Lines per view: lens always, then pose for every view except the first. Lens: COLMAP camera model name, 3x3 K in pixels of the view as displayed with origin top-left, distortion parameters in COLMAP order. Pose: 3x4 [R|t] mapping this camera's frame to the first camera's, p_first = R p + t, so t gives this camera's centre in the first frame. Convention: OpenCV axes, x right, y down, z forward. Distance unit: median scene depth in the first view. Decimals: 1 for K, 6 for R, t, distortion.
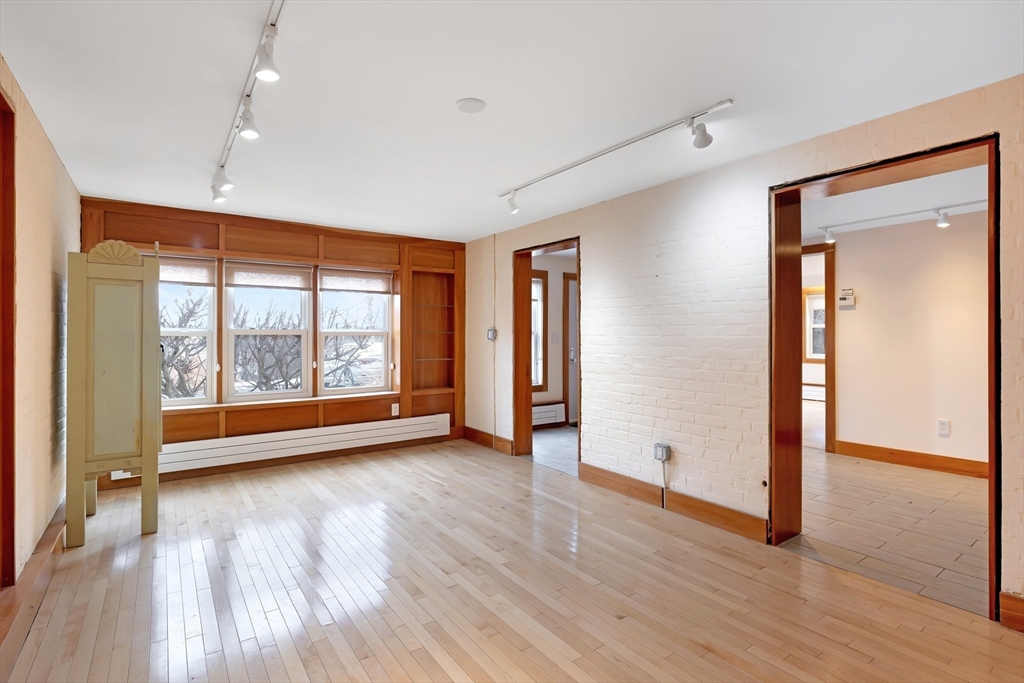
lens RADIAL K [[490.9, 0, 506.2], [0, 490.9, 335.1], [0, 0, 1]] dist [-0.020874, 0.001243]
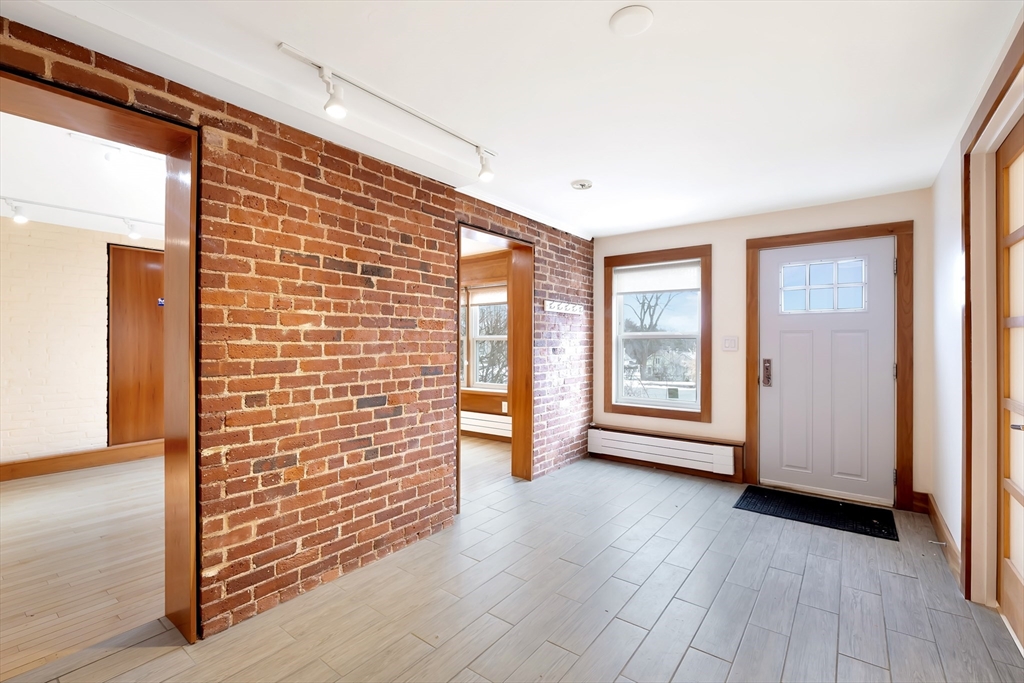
lens RADIAL K [[443.8, 0, 506.2], [0, 443.8, 342.6], [0, 0, 1]] dist [-0.001119, -0.000019]
pose [[0.297106, 0.000070, -0.954845, 0.738989], [-0.000654, 1.000000, -0.000130, 0.006433], [0.954844, 0.000664, 0.297106, 0.704001]]
